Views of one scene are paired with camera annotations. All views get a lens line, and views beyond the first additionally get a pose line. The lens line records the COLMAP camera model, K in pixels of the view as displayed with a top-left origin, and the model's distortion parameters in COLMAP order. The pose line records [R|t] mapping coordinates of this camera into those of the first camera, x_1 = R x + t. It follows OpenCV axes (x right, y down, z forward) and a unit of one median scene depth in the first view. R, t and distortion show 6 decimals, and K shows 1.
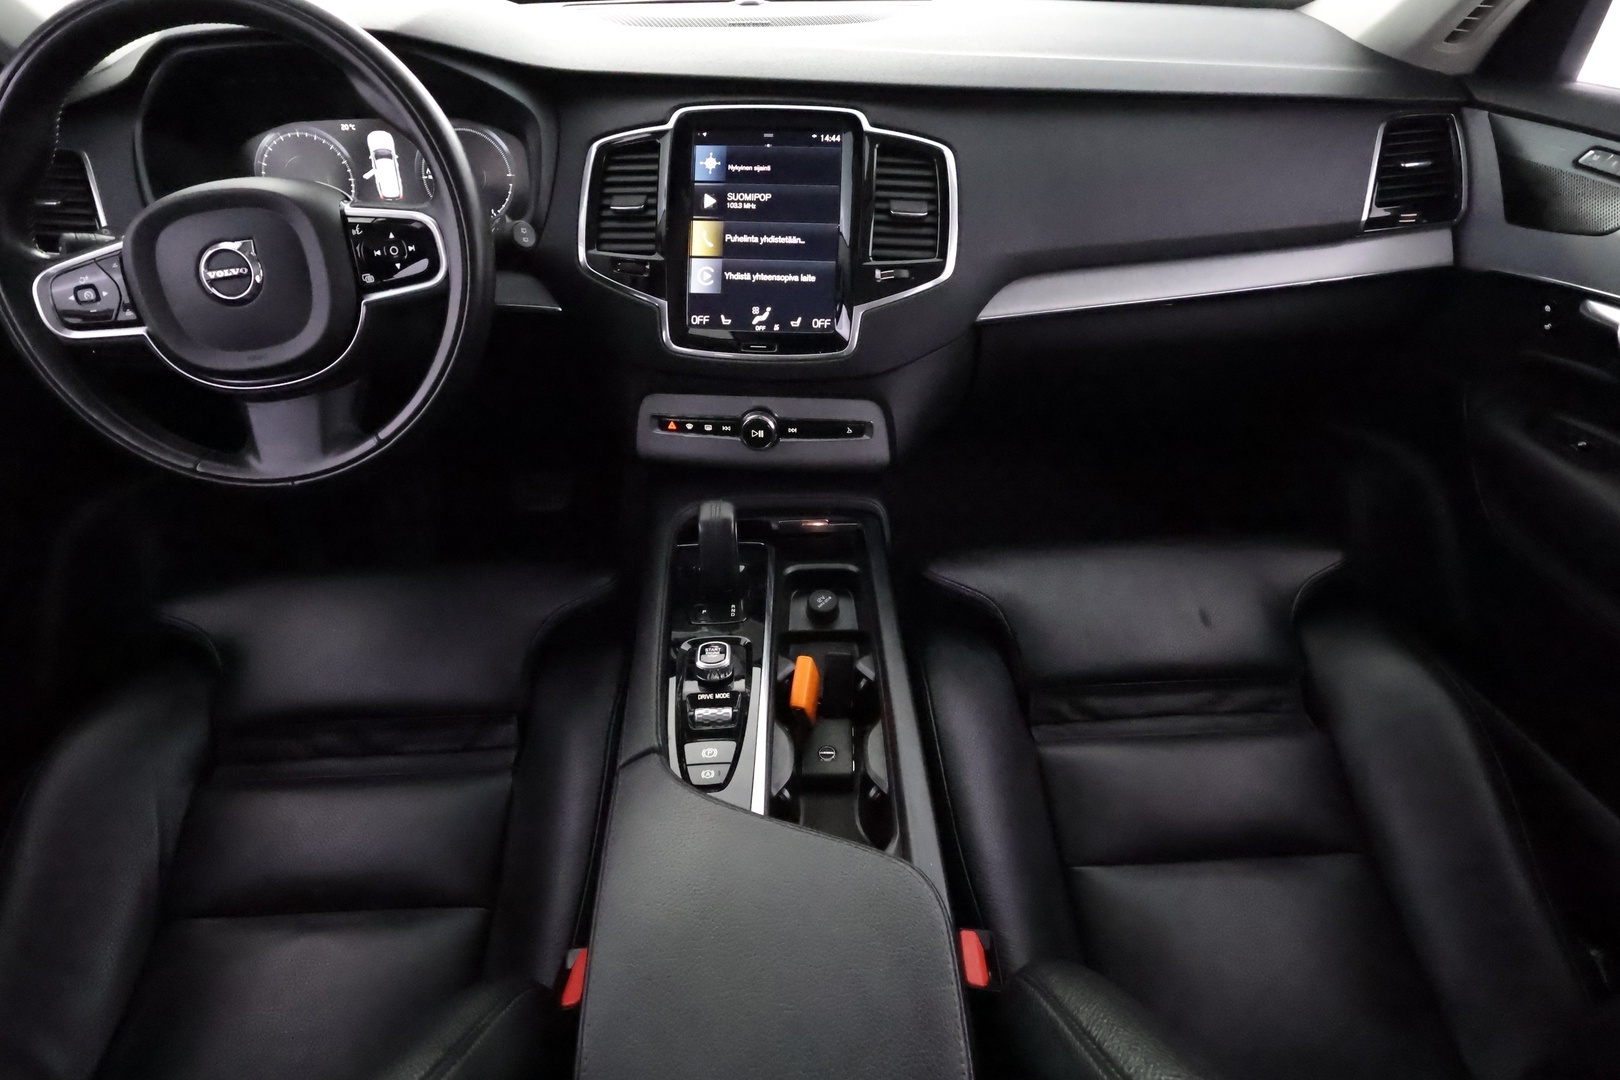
lens RADIAL K [[839.1, 0, 806.8], [0, 839.1, 543.4], [0, 0, 1]] dist [0.002963, -0.000488]
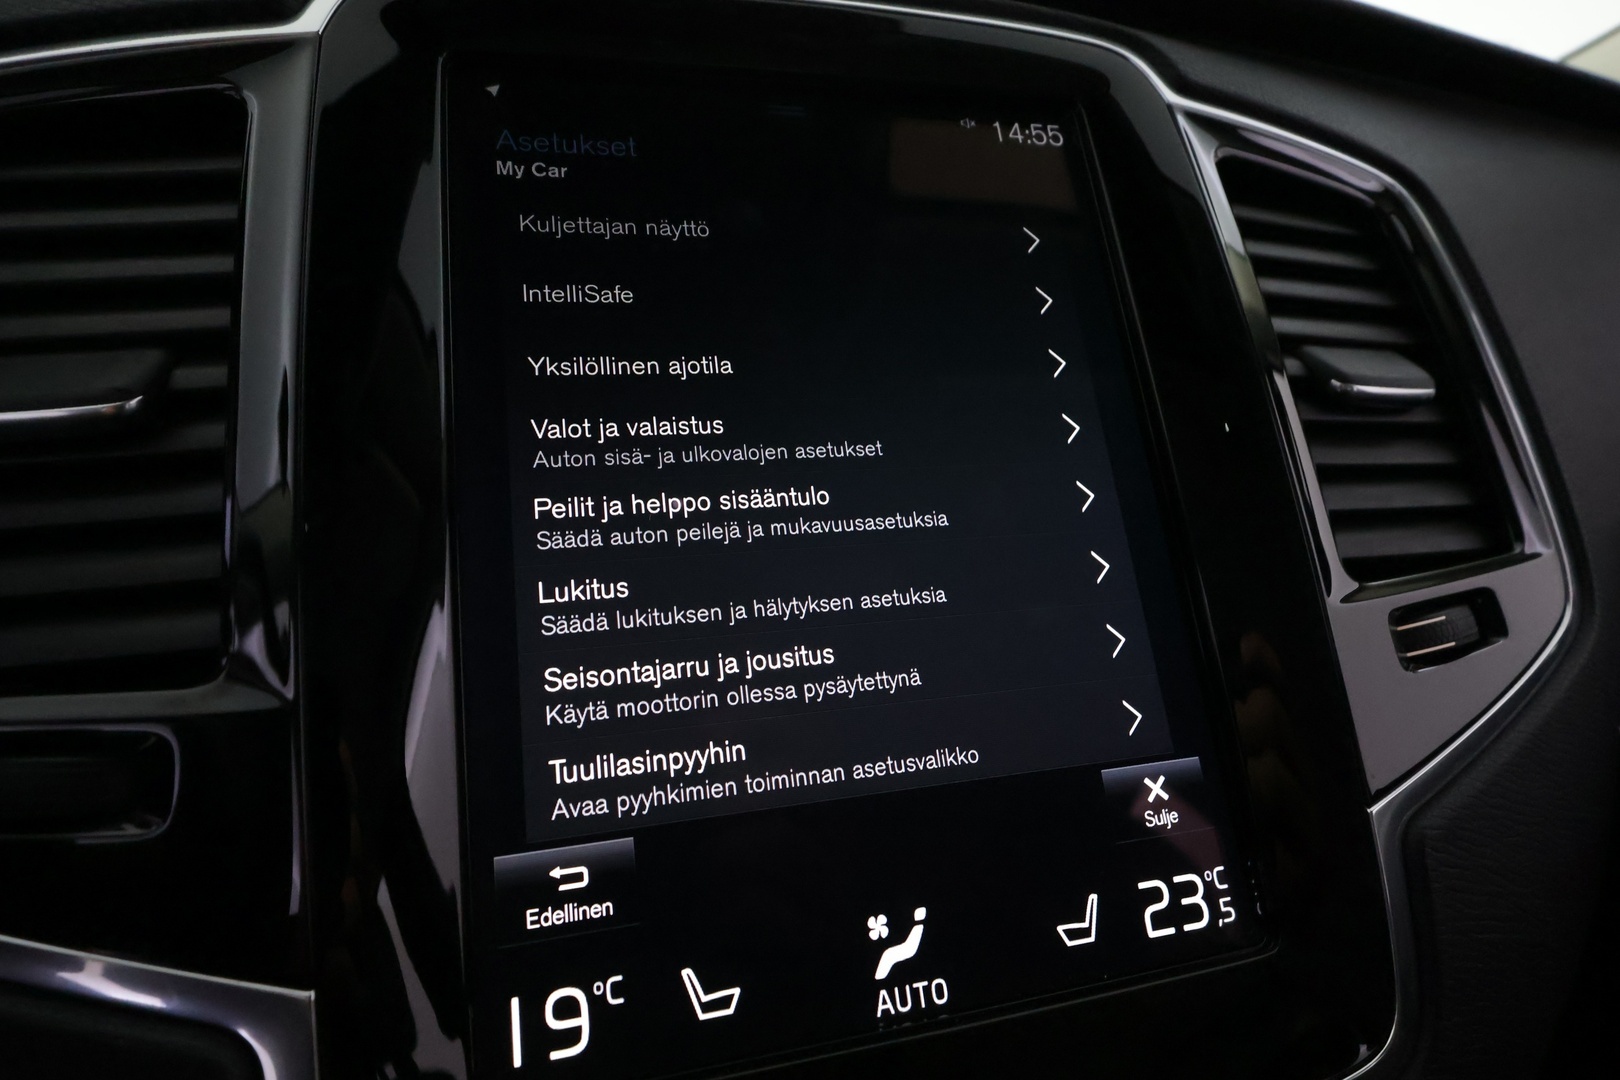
lens RADIAL K [[872.4, 0, 809.5], [0, 872.4, 567.4], [0, 0, 1]] dist [-0.001181, -0.003497]
pose [[0.941589, -0.090591, 0.324350, -0.129018], [0.187313, 0.941291, -0.280866, -0.298265], [-0.279864, 0.325216, 0.903278, 0.820915]]
